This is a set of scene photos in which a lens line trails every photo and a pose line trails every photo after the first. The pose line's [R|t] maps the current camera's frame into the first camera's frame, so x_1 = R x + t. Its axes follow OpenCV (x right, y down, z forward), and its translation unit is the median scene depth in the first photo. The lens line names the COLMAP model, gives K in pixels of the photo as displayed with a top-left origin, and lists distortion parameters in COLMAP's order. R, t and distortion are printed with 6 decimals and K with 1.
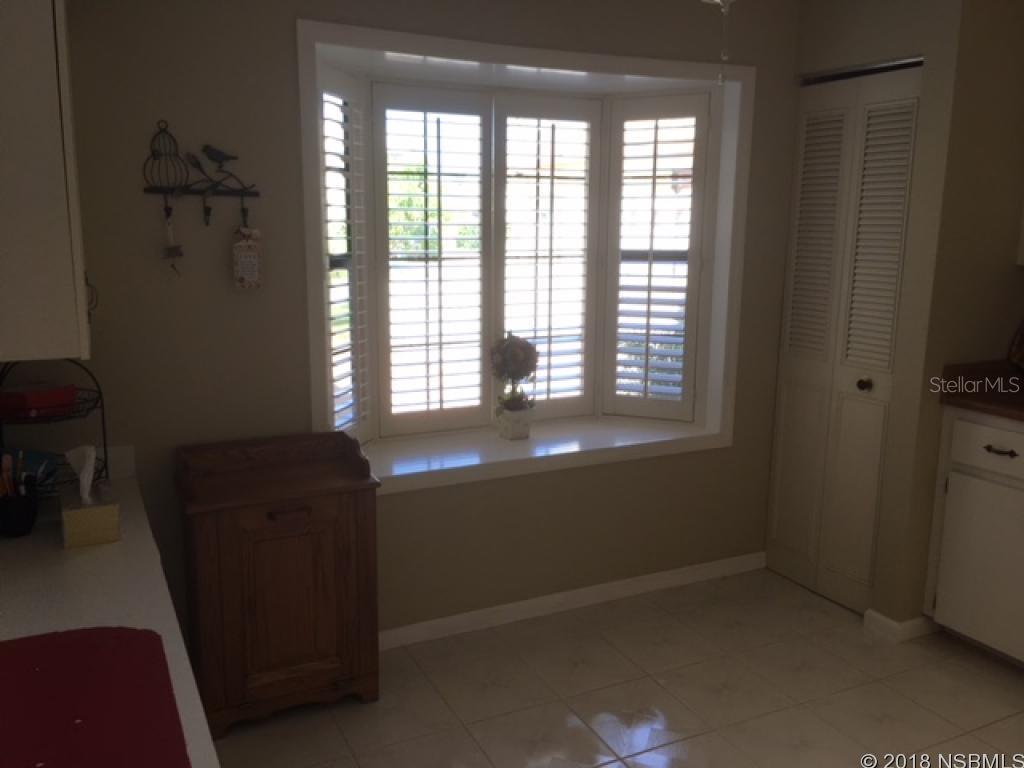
lens RADIAL K [[878.1, 0, 510.3], [0, 878.1, 385.1], [0, 0, 1]] dist [0.039025, -0.017037]
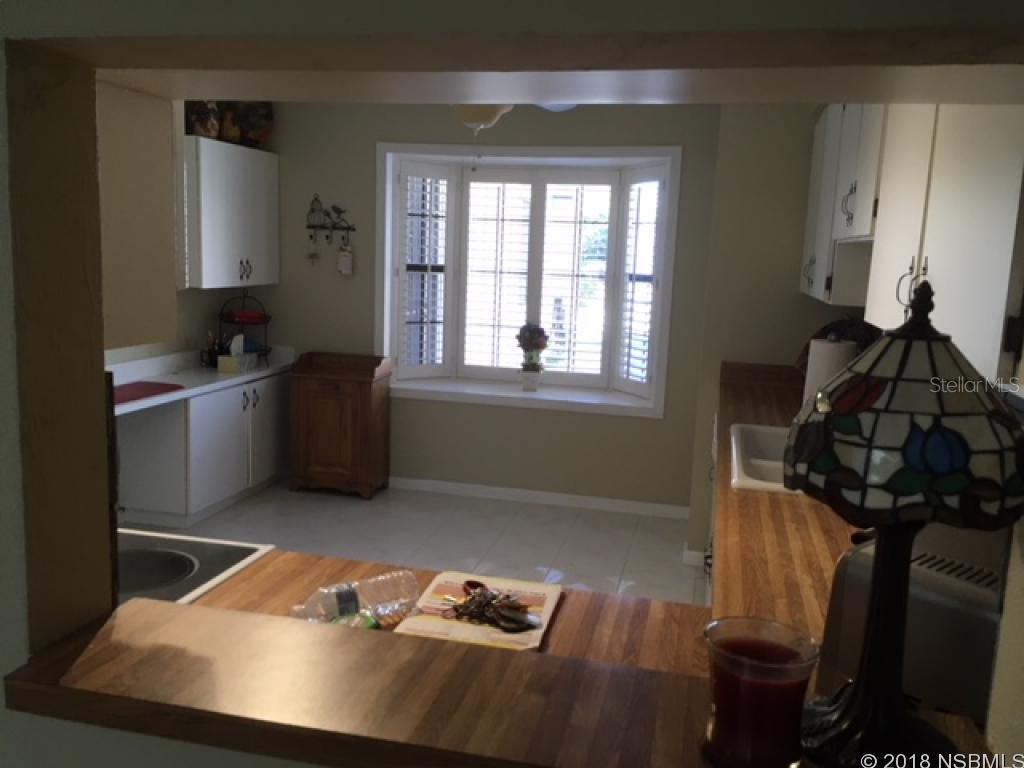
lens RADIAL K [[878.1, 0, 512.3], [0, 878.1, 384.3], [0, 0, 1]] dist [0.039025, -0.017037]
pose [[0.766550, 0.123101, -0.630276, 1.005683], [-0.154515, 0.987978, 0.005042, 0.049792], [0.623319, 0.093522, 0.776355, -0.224742]]
